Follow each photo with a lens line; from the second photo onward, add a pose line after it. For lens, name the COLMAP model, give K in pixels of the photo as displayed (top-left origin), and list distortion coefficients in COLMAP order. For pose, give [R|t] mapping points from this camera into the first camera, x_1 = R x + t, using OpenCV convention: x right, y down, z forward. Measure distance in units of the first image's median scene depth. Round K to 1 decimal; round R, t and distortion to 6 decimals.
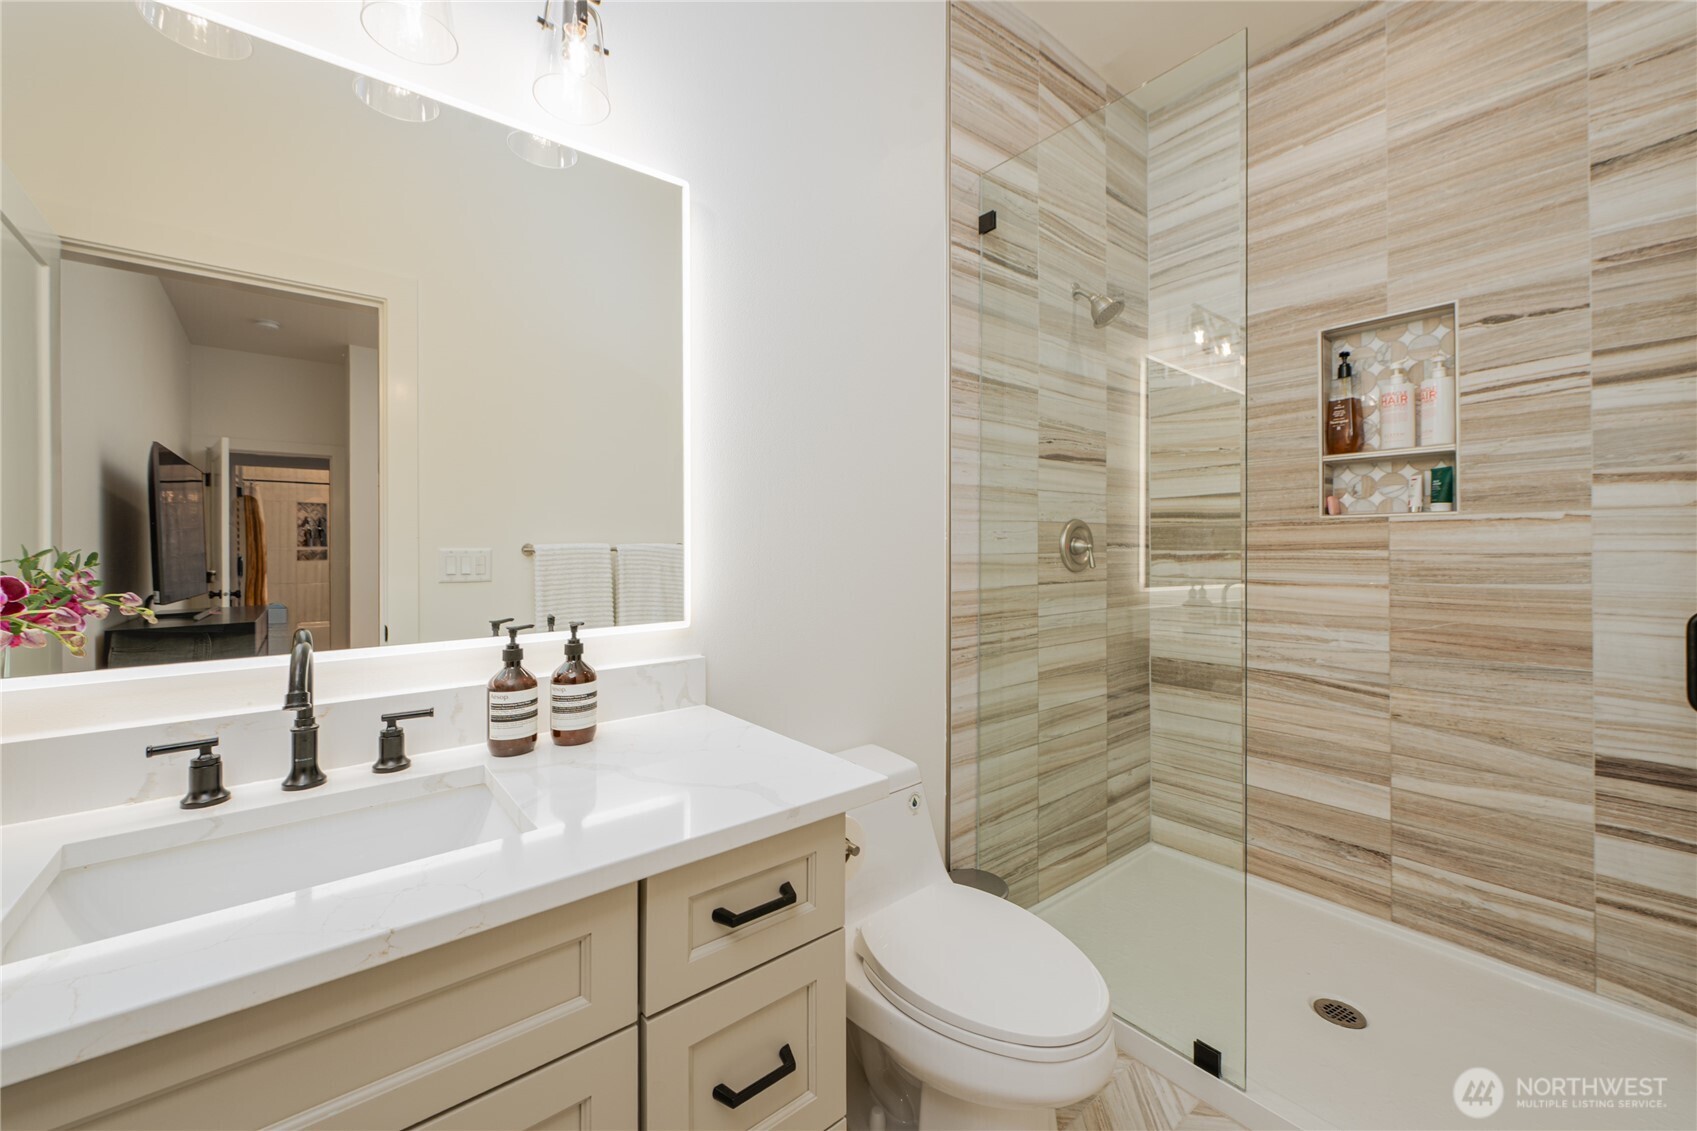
lens RADIAL K [[670.0, 0, 842.8], [0, 670.0, 548.7], [0, 0, 1]] dist [0.001813, -0.001057]
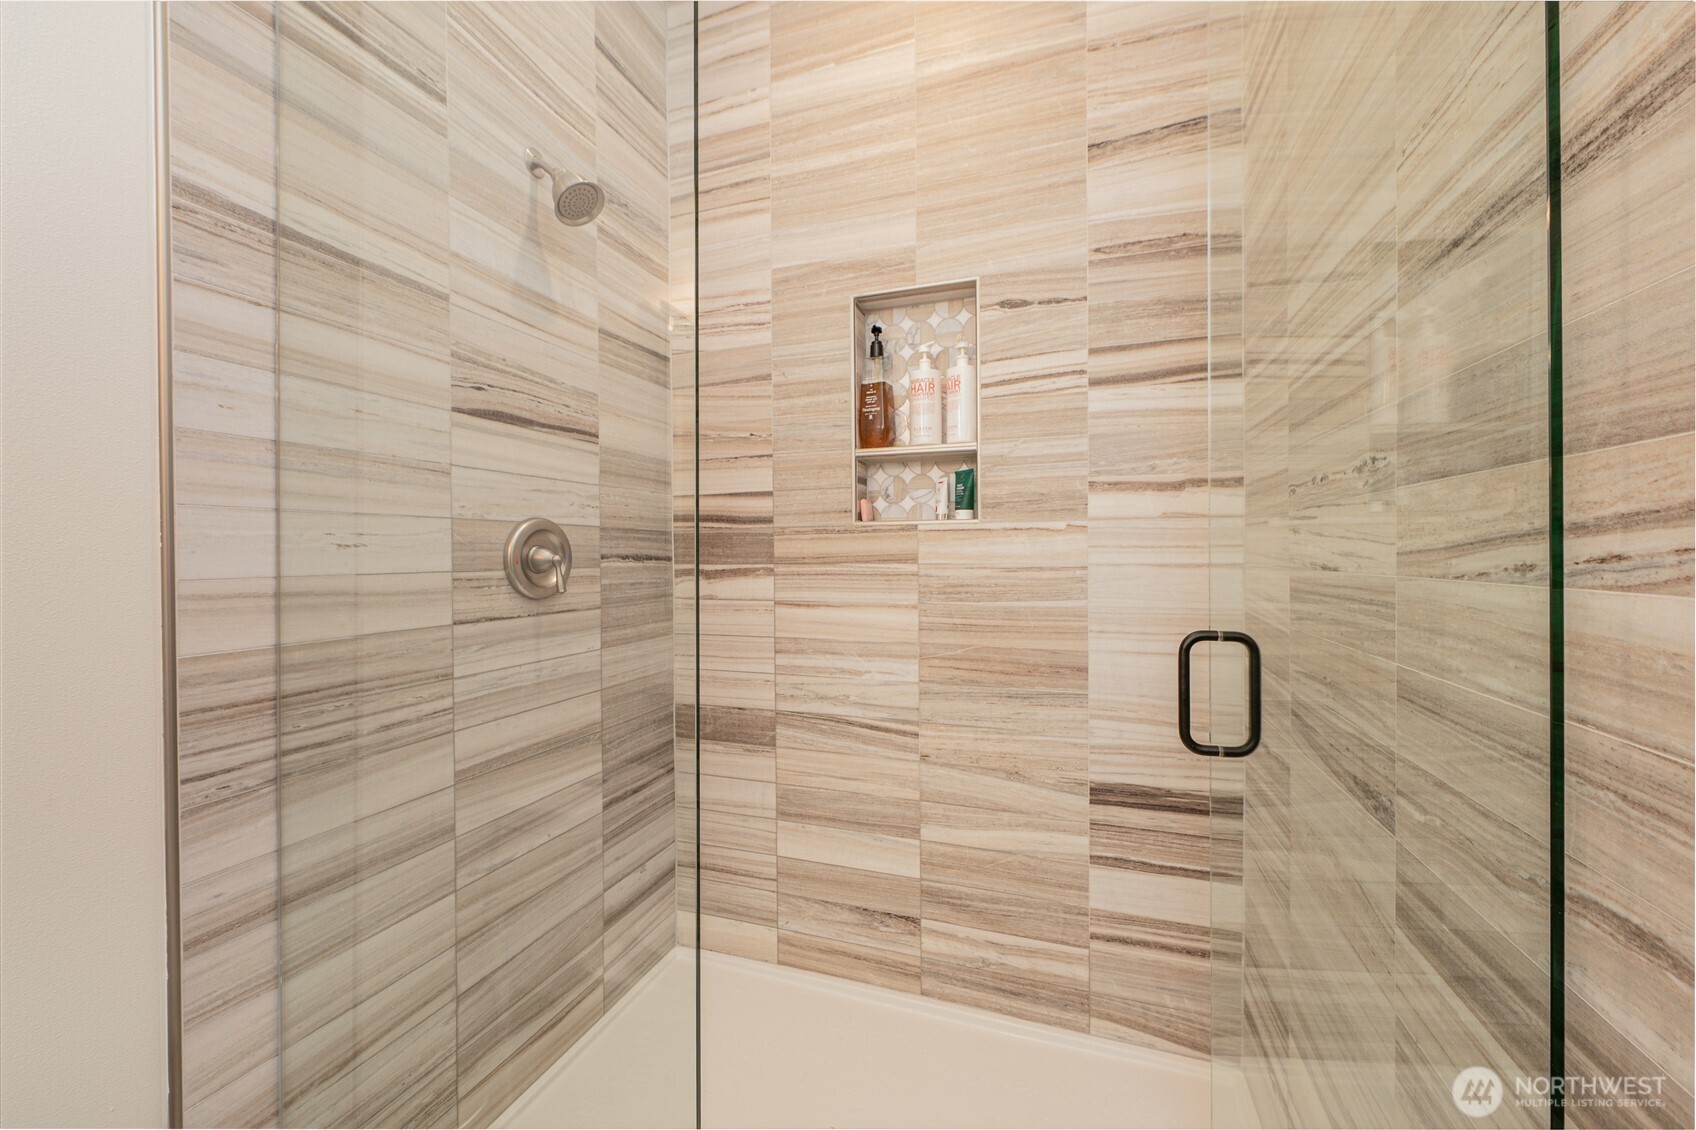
lens RADIAL K [[669.6, 0, 844.6], [0, 669.6, 561.6], [0, 0, 1]] dist [0.001813, -0.001057]
pose [[0.847570, -0.003579, 0.530671, 0.285908], [0.001630, 0.999990, 0.004140, -0.004360], [-0.530681, -0.002644, 0.847568, 0.330605]]
